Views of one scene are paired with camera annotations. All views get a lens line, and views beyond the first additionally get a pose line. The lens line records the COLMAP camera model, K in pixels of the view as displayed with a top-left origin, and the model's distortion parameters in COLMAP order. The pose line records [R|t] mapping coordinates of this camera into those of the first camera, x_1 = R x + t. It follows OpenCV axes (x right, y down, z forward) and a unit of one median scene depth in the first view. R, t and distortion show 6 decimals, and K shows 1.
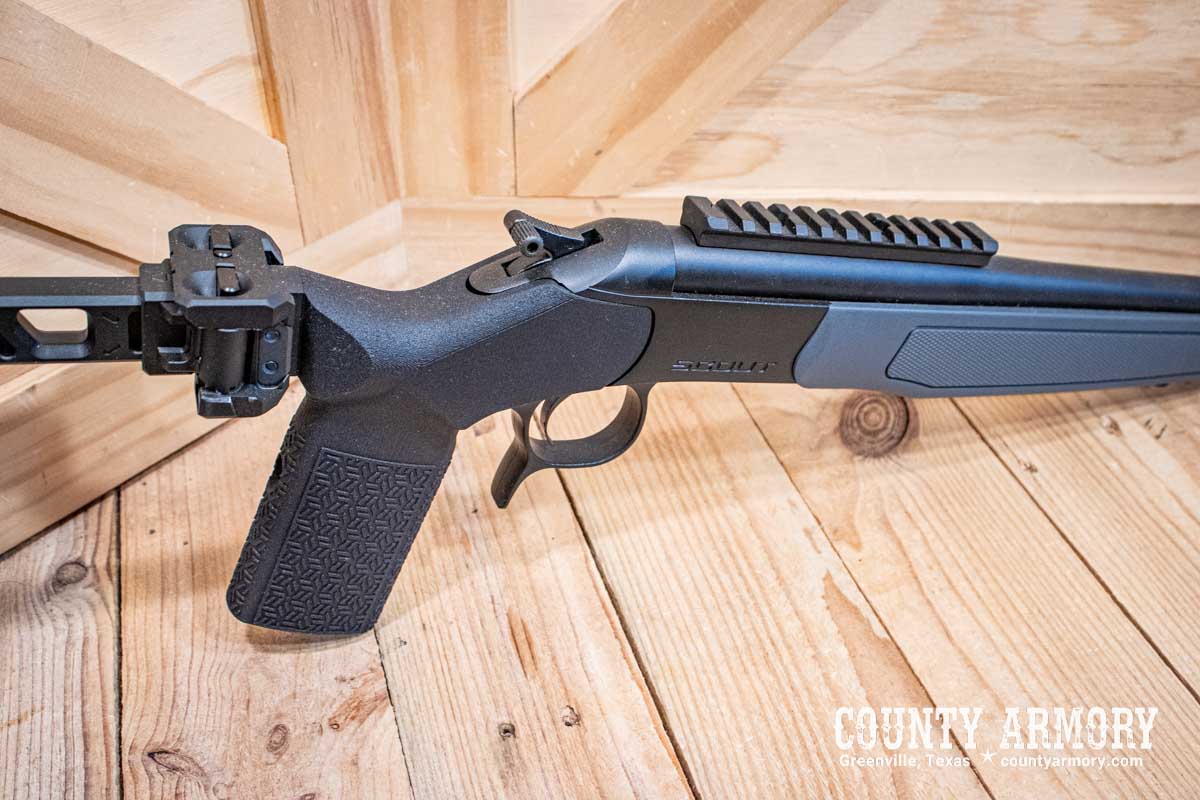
lens RADIAL K [[1132.4, 0, 604.1], [0, 1132.4, 393.4], [0, 0, 1]] dist [-0.079888, 0.000000]
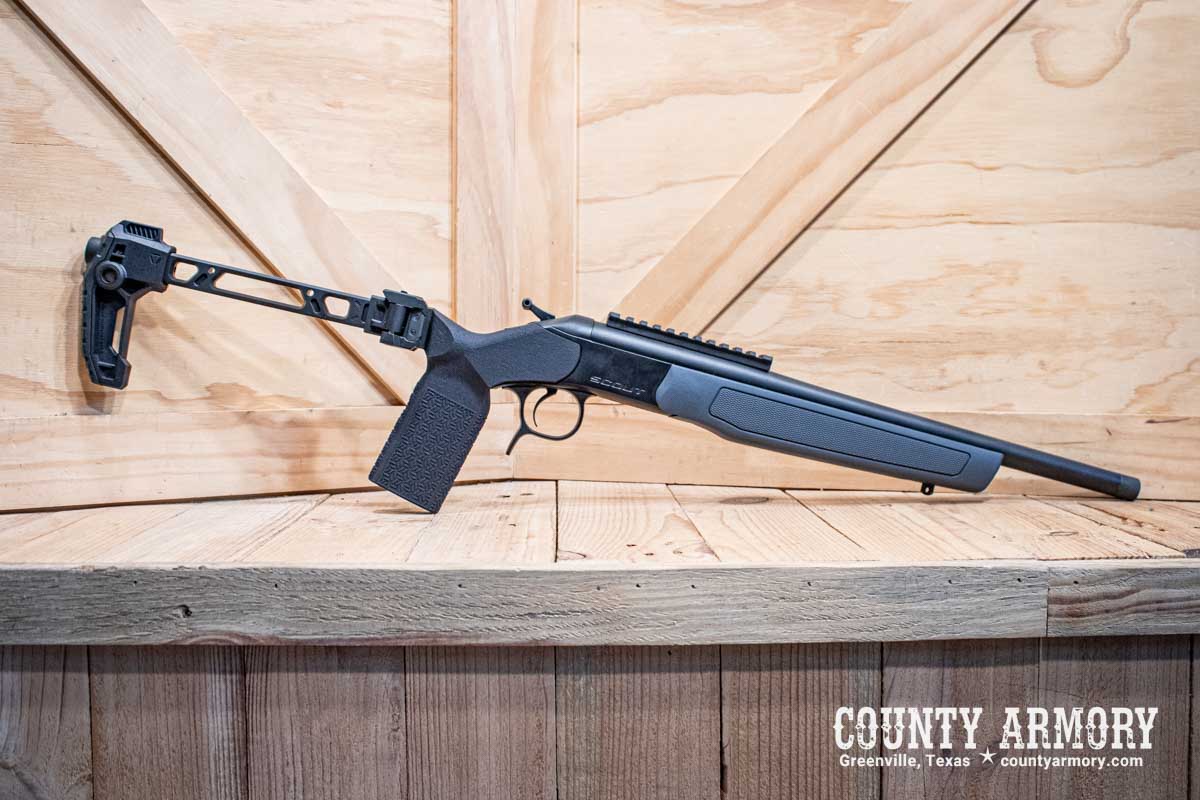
lens RADIAL K [[1282.5, 0, 618.4], [0, 1282.5, 401.3], [0, 0, 1]] dist [-0.075621, 0.000000]
pose [[0.964740, 0.011905, -0.262934, 0.645220], [-0.167104, 0.799519, -0.576928, 1.207961], [0.203352, 0.600523, 0.773318, -0.721523]]
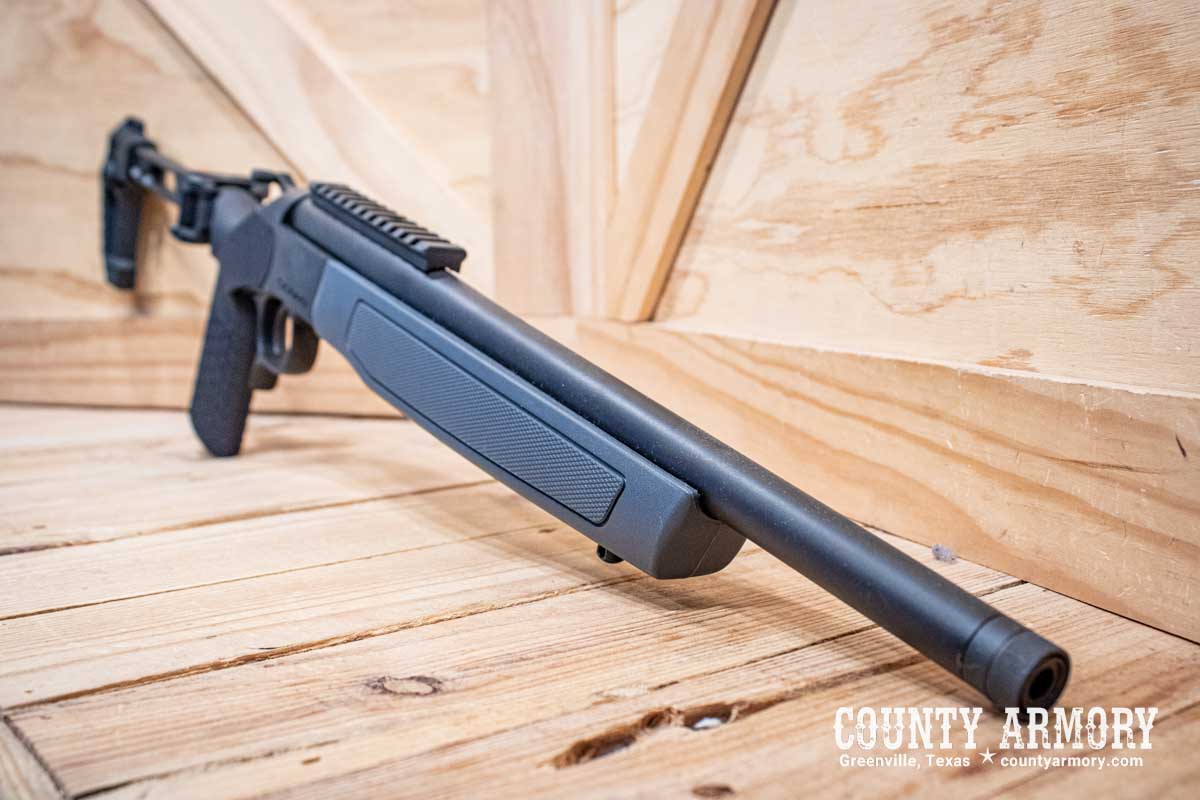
lens RADIAL K [[1282.5, 0, 609.7], [0, 1282.5, 394.7], [0, 0, 1]] dist [-0.075621, 0.000000]
pose [[0.342070, 0.094744, -0.934886, 1.483283], [-0.582302, 0.802224, -0.131762, 0.092527], [0.737504, 0.589458, 0.329587, 0.691064]]
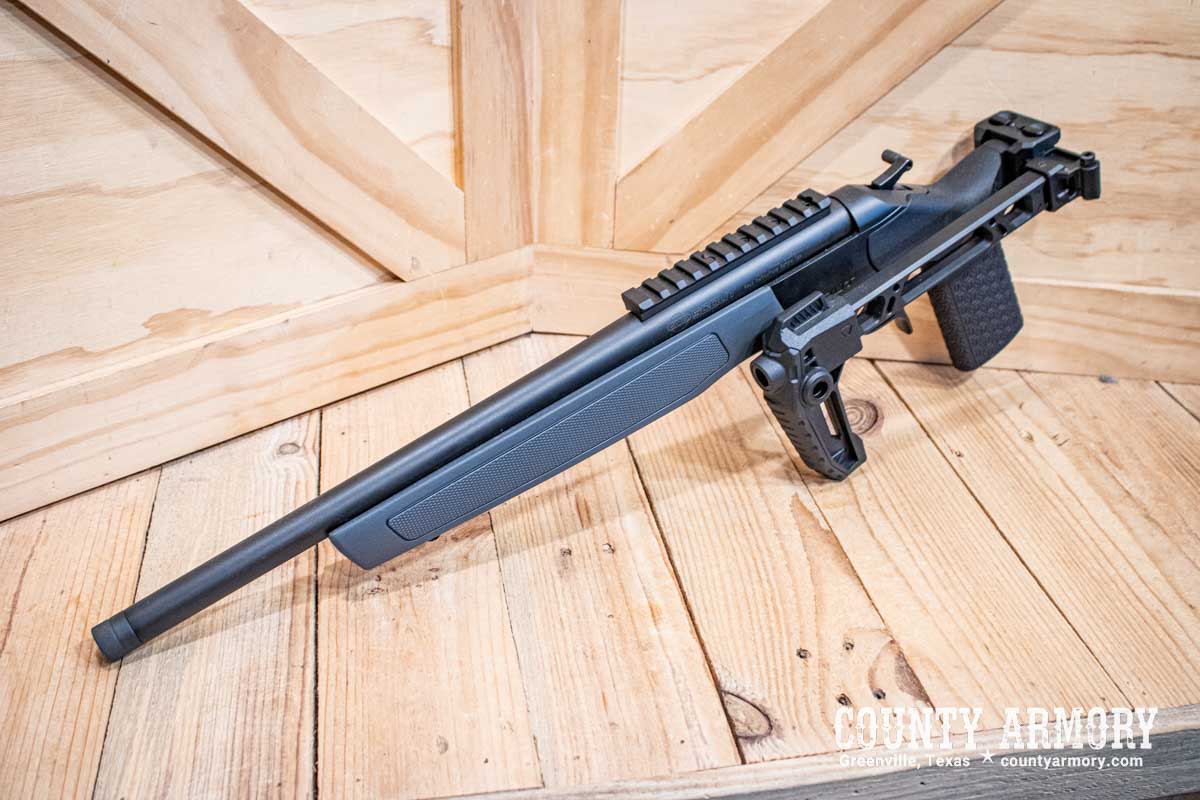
lens RADIAL K [[1209.9, 0, 620.5], [0, 1209.9, 395.0], [0, 0, 1]] dist [-0.069521, 0.000000]
pose [[0.992174, 0.082631, -0.093608, 0.107681], [-0.097756, 0.980471, -0.170646, 0.318863], [0.077679, 0.178462, 0.980876, -0.561870]]
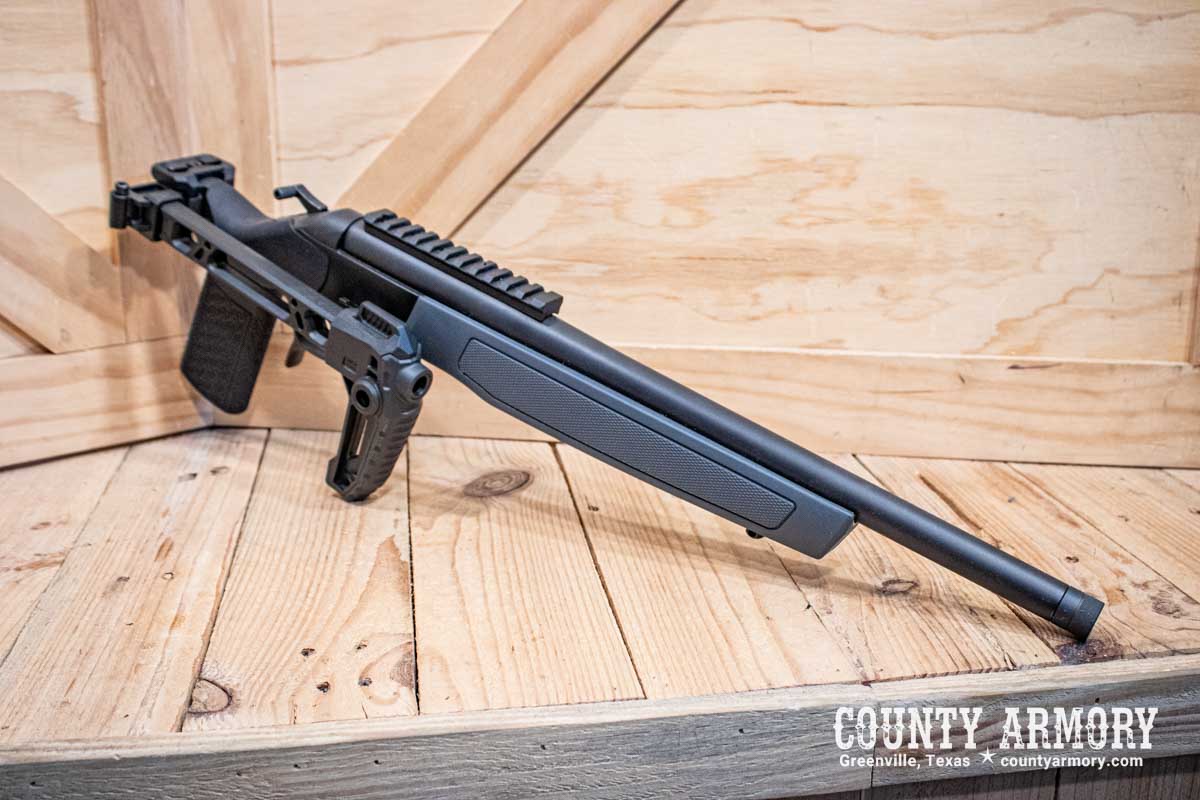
lens RADIAL K [[1282.5, 0, 594.7], [0, 1282.5, 395.9], [0, 0, 1]] dist [-0.075621, 0.000000]
pose [[0.987013, 0.037504, -0.156204, 0.666746], [-0.097580, 0.912389, -0.397524, 0.591064], [0.127610, 0.407603, 0.904199, -0.439638]]
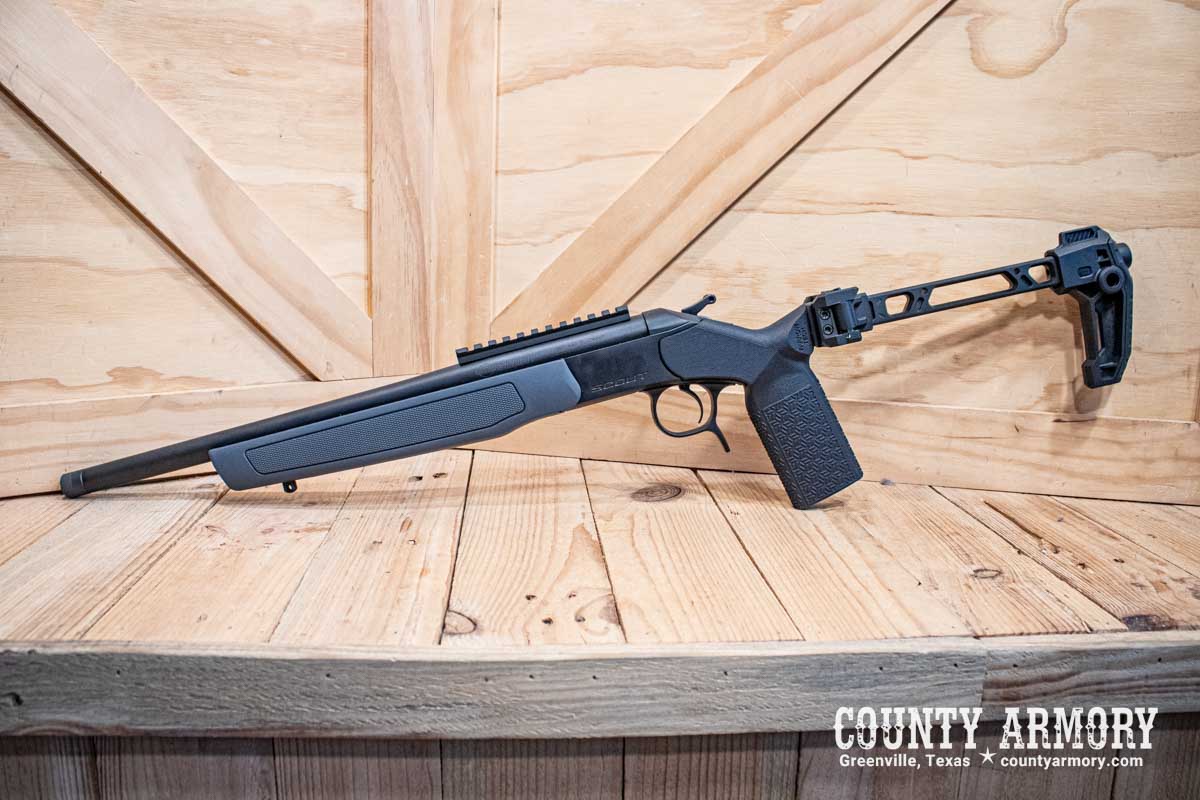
lens RADIAL K [[979.0, 0, 605.4], [0, 979.0, 398.0], [0, 0, 1]] dist [-0.146891, 0.109528]
pose [[0.974588, 0.063321, -0.214870, 0.539188], [-0.160183, 0.867529, -0.470888, 0.691743], [0.156588, 0.493340, 0.855626, -0.389310]]
